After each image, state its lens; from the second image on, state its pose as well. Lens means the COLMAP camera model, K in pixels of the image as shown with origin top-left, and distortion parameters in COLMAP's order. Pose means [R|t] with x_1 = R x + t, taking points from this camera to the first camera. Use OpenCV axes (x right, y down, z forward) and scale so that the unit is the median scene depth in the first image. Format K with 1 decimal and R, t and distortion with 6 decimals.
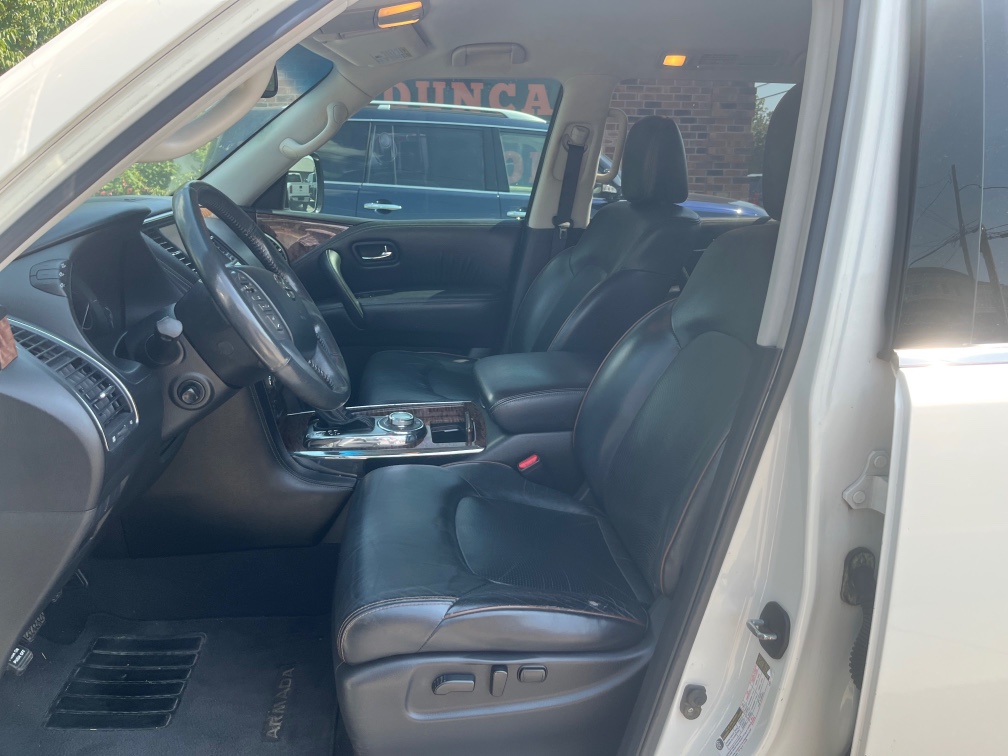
lens RADIAL K [[768.9, 0, 504.0], [0, 768.9, 378.0], [0, 0, 1]] dist [0.000289, -0.000161]
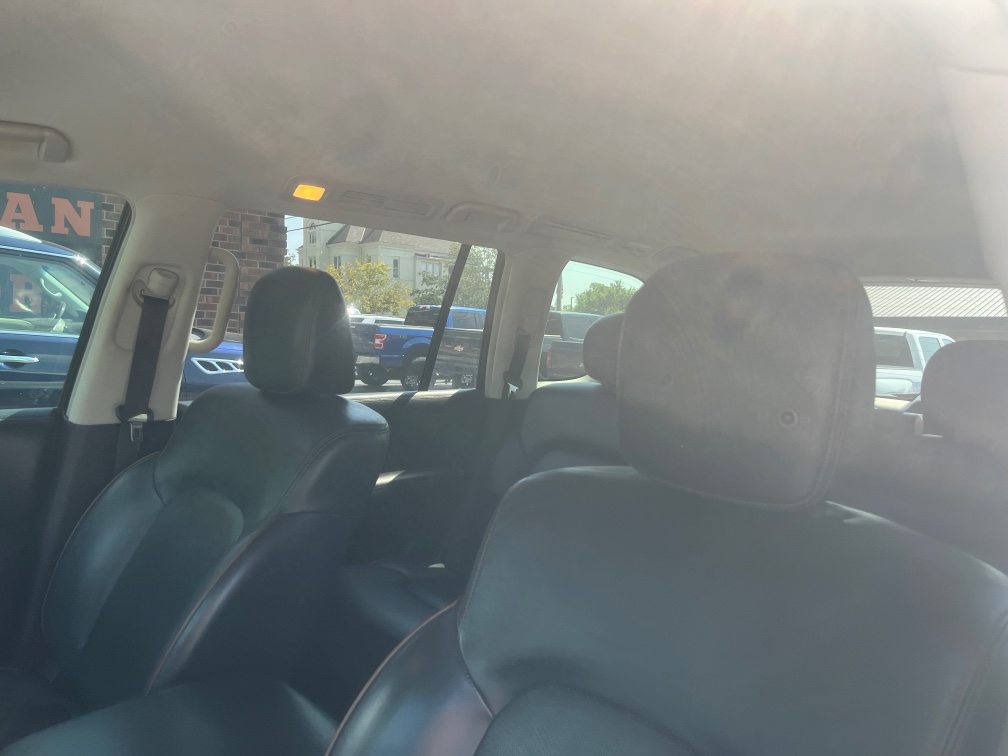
lens RADIAL K [[742.6, 0, 504.0], [0, 742.6, 378.0], [0, 0, 1]] dist [-0.000635, -0.003243]
pose [[0.803822, -0.014480, 0.594693, -0.041989], [0.106424, 0.987076, -0.119815, -0.128920], [-0.585272, 0.159599, 0.794975, 0.341211]]
